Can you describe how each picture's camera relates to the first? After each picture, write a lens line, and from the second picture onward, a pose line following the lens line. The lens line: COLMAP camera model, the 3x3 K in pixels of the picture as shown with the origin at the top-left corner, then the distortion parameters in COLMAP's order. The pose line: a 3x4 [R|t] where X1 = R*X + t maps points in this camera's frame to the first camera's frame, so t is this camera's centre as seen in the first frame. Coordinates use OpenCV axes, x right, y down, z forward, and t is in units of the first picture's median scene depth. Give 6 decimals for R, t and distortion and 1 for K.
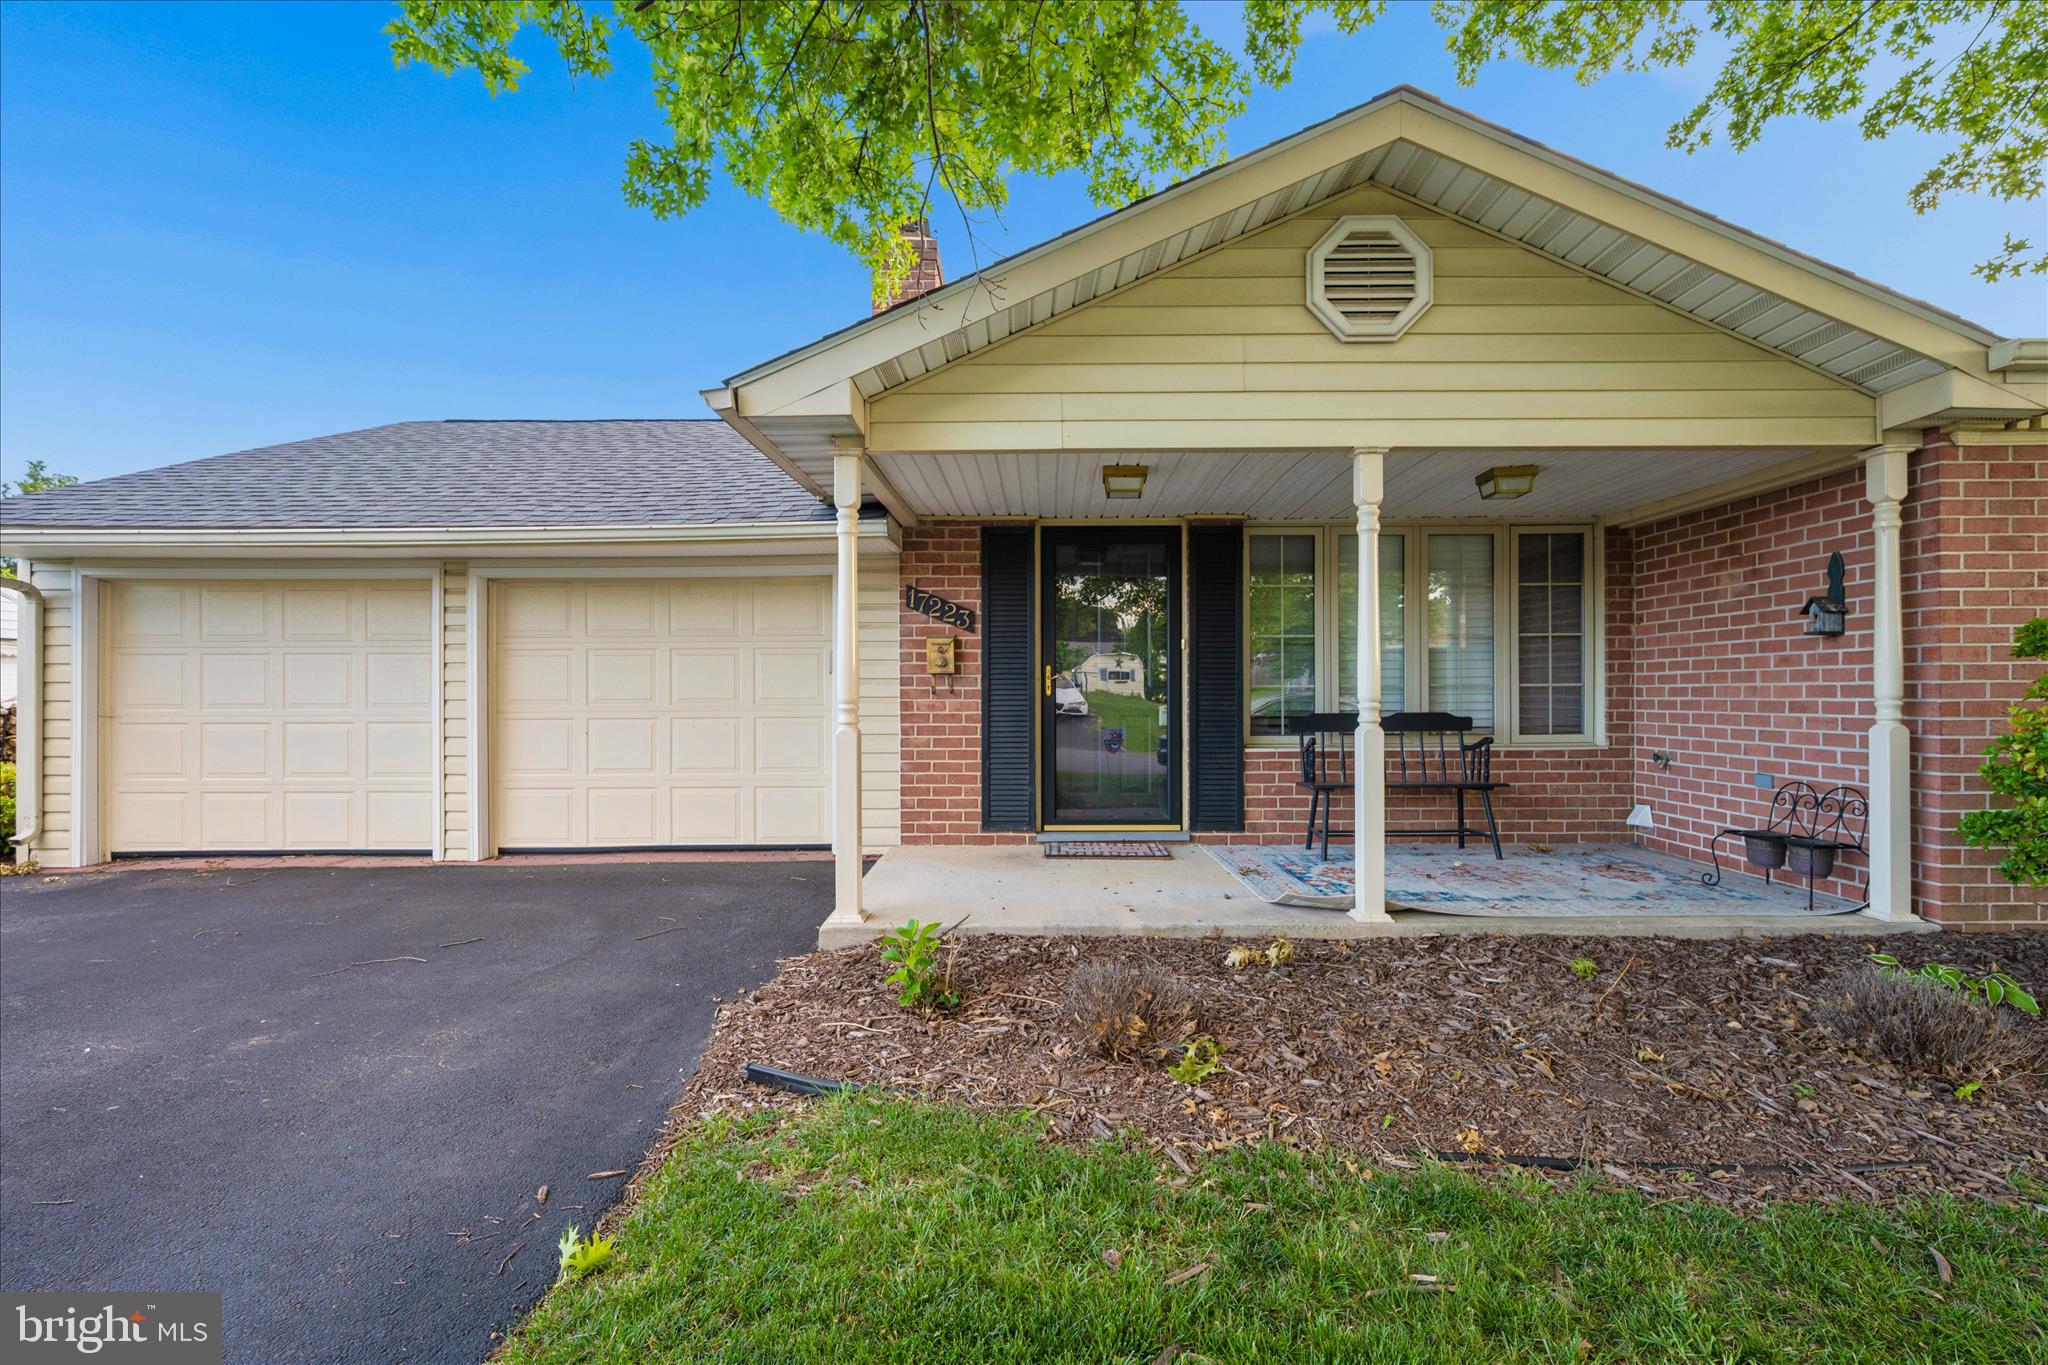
lens RADIAL K [[933.0, 0, 1024.0], [0, 933.0, 688.8], [0, 0, 1]] dist [-0.000893, -0.000195]
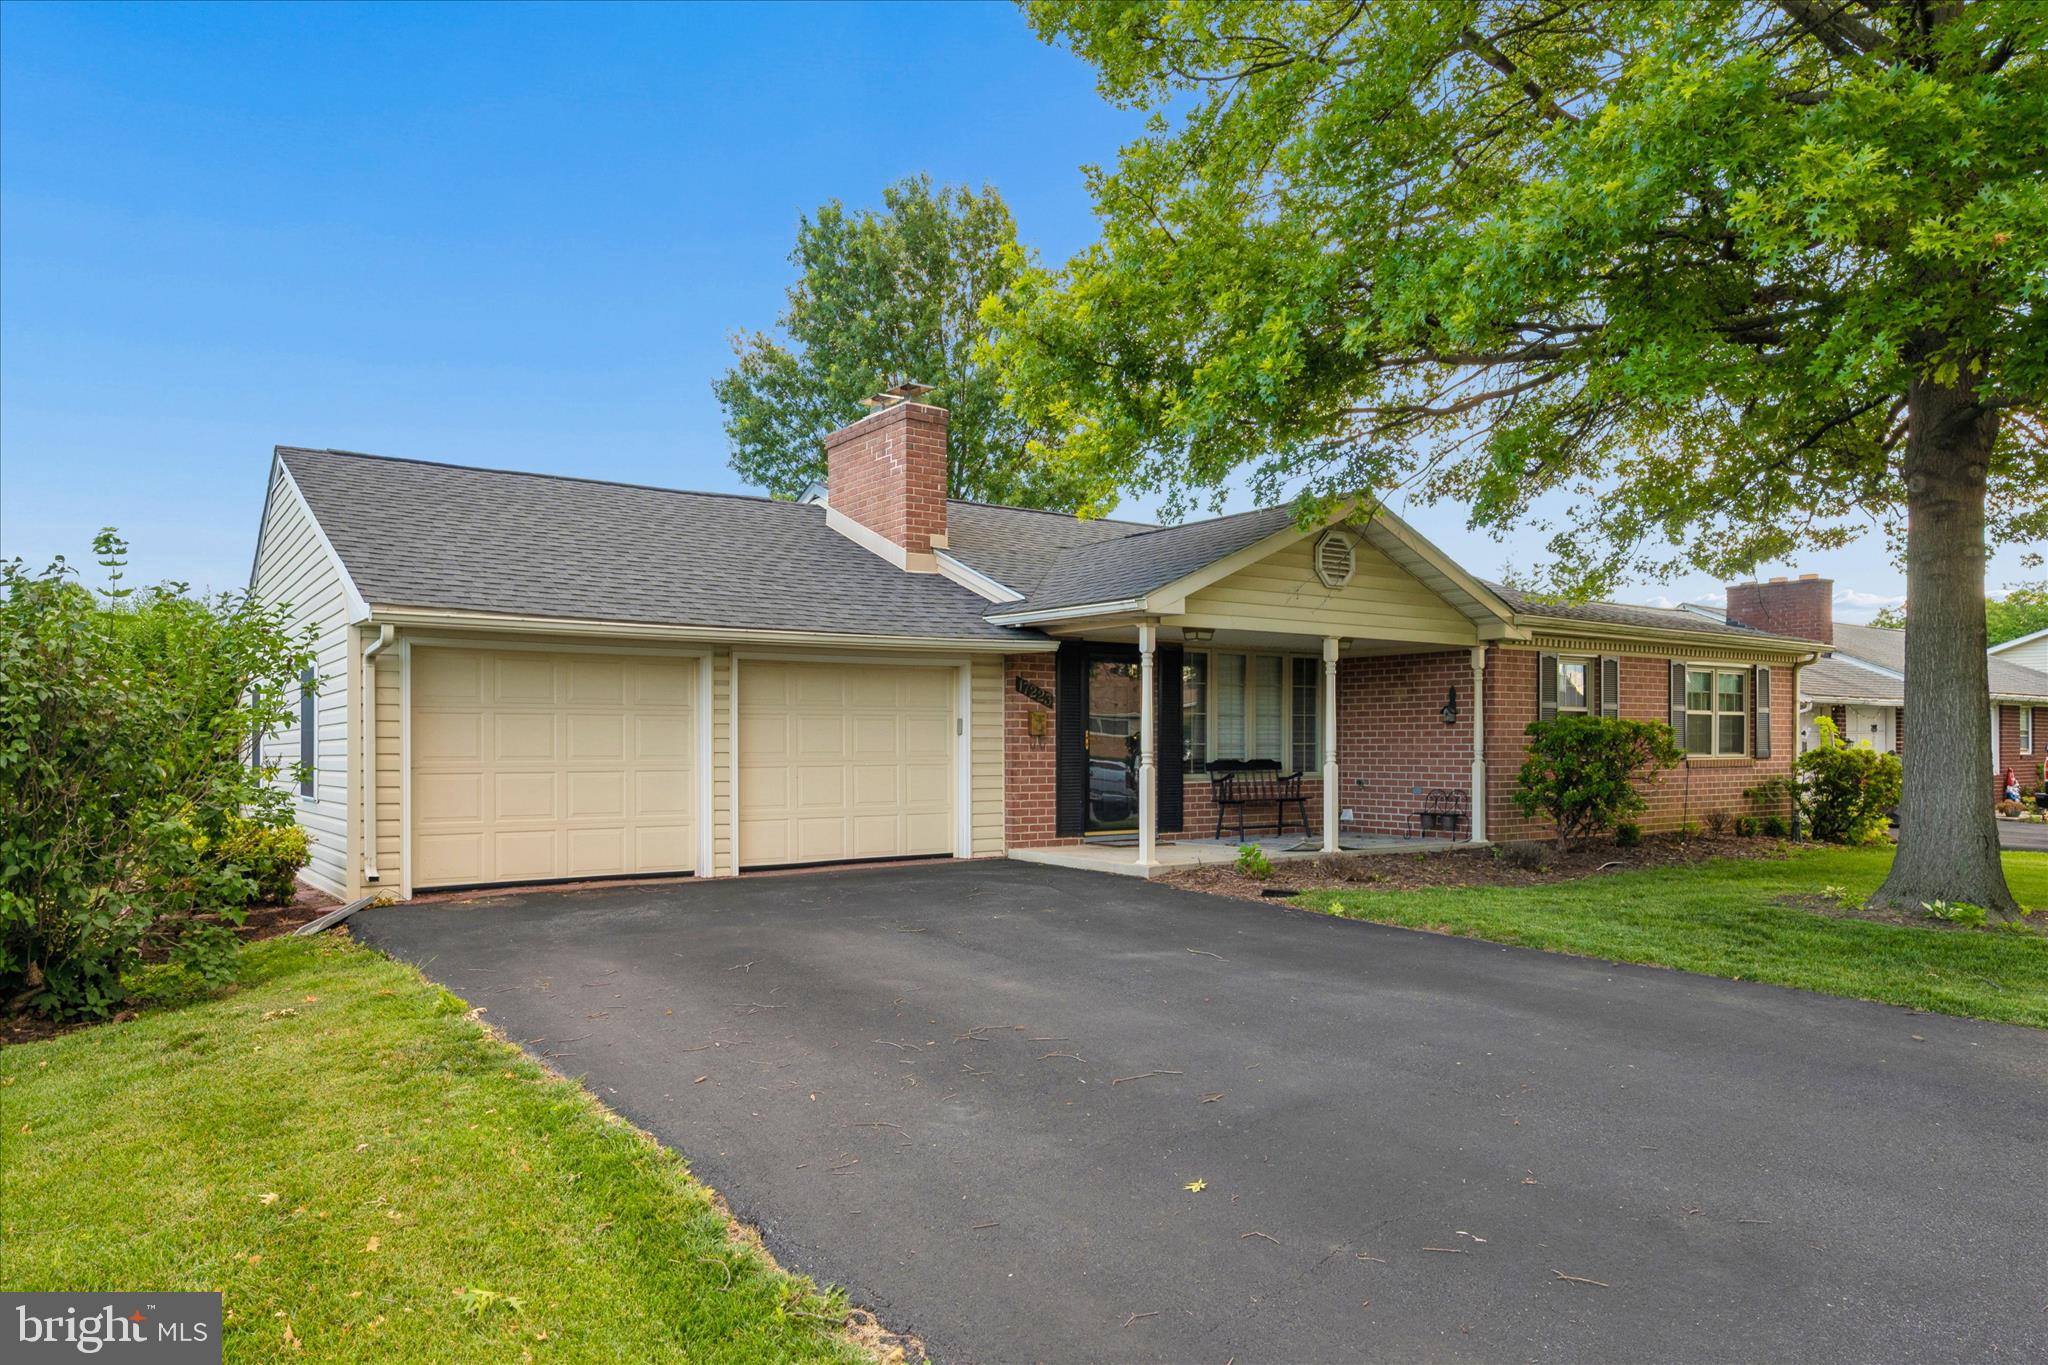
lens RADIAL K [[1297.1, 0, 973.0], [0, 1297.1, 746.5], [0, 0, 1]] dist [-0.001224, -0.000162]
pose [[0.832207, 0.002073, 0.554461, -1.373298], [-0.004299, 0.999987, 0.002715, -0.003238], [-0.554449, -0.004643, 0.832205, -0.724208]]
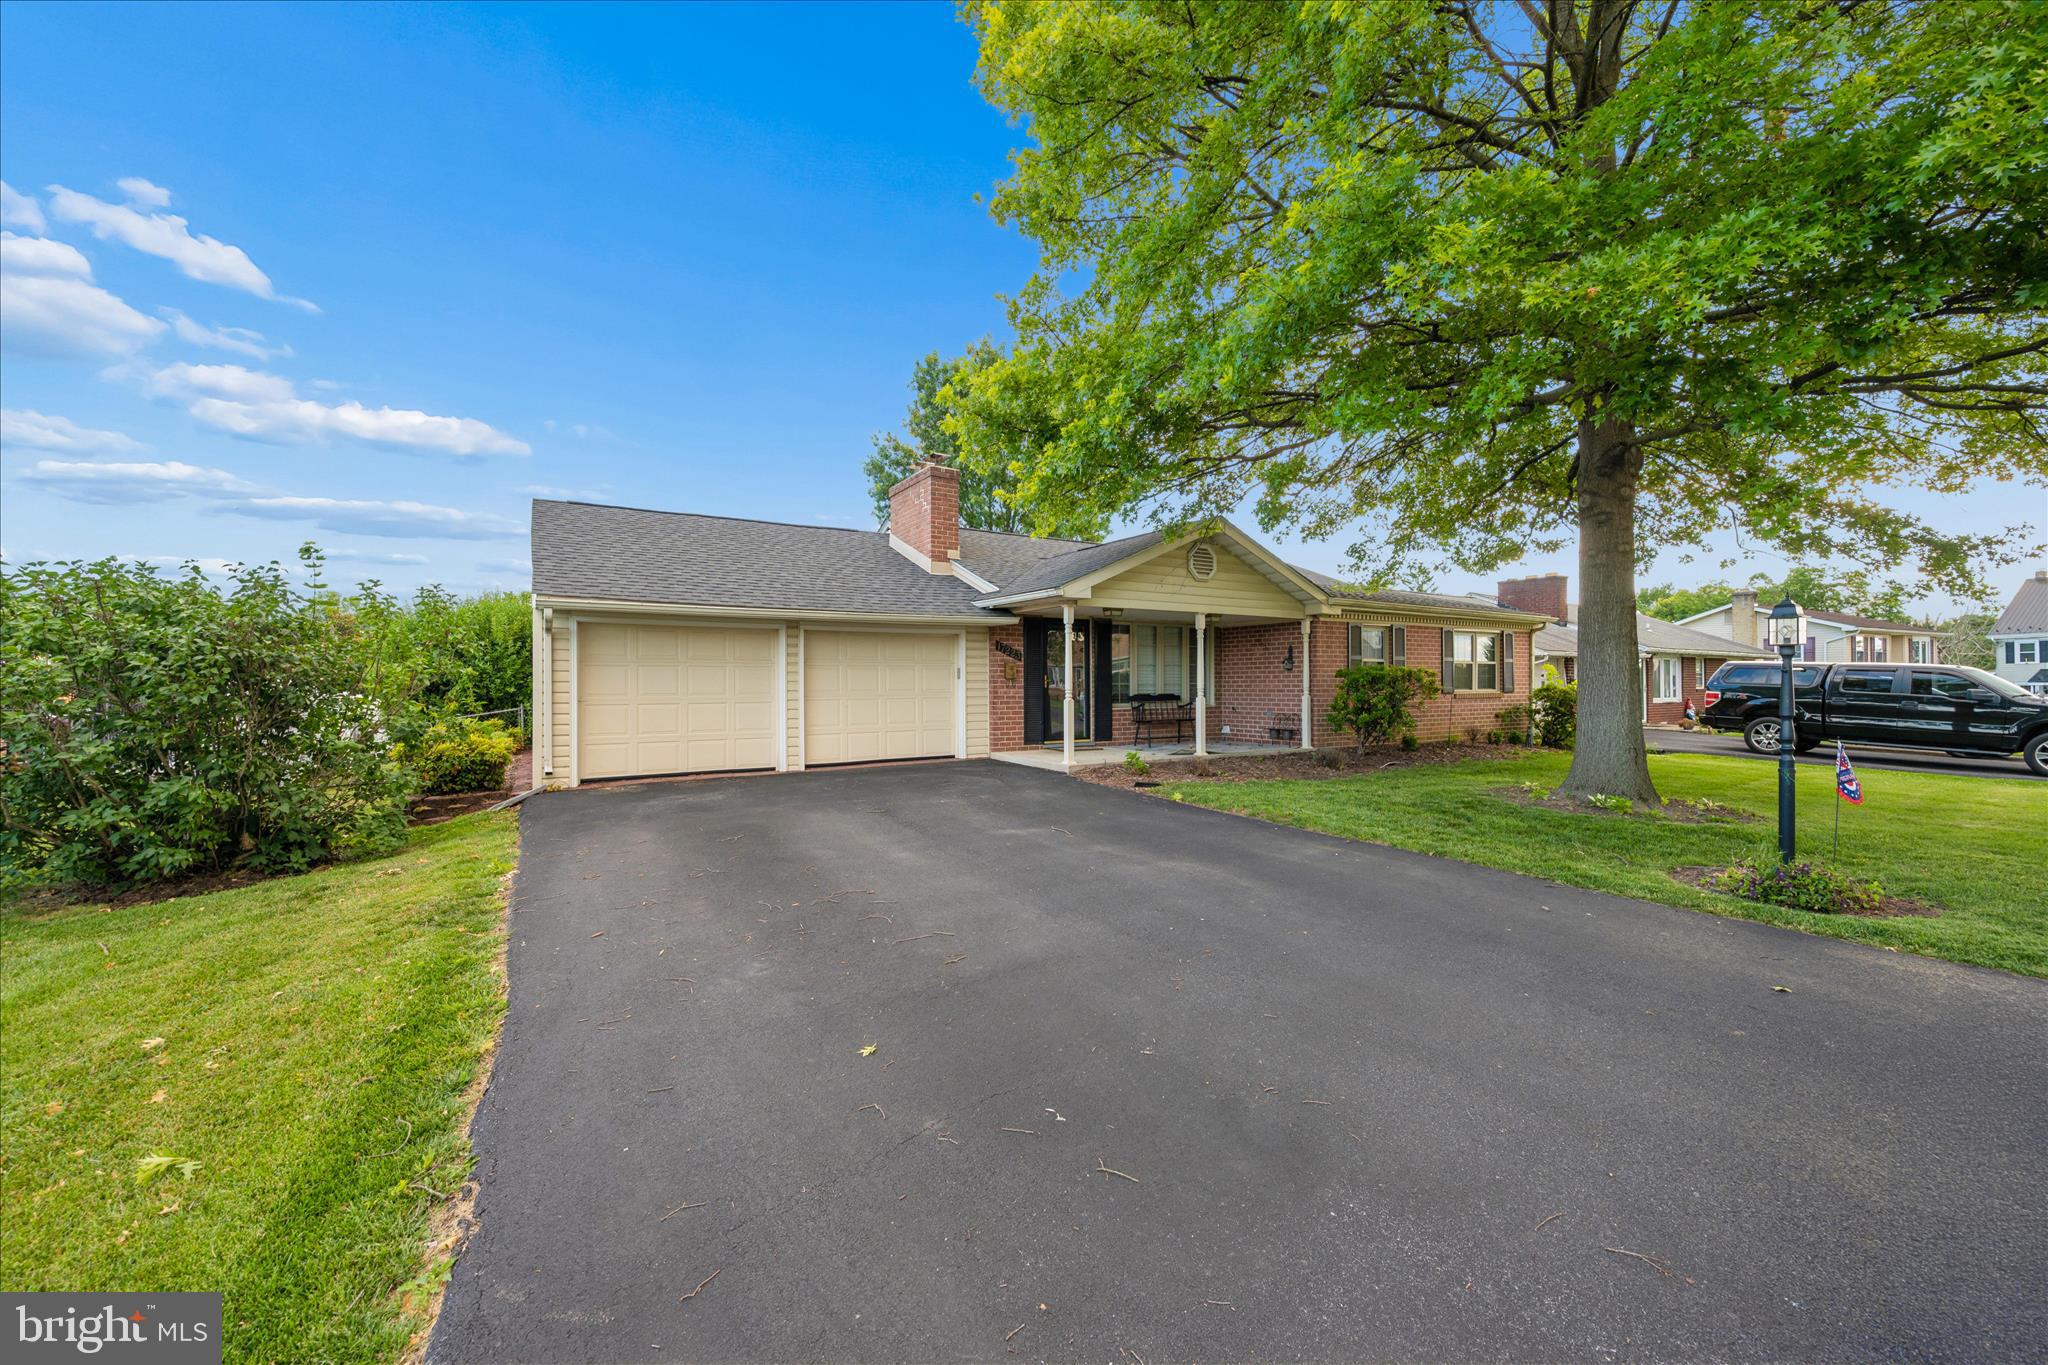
lens RADIAL K [[773.2, 0, 1016.0], [0, 773.2, 678.3], [0, 0, 1]] dist [-0.001214, -0.000082]
pose [[0.860981, 0.004169, 0.508621, -1.083856], [-0.001701, 0.999984, -0.005318, -0.006861], [-0.508635, 0.003713, 0.860974, -0.700561]]
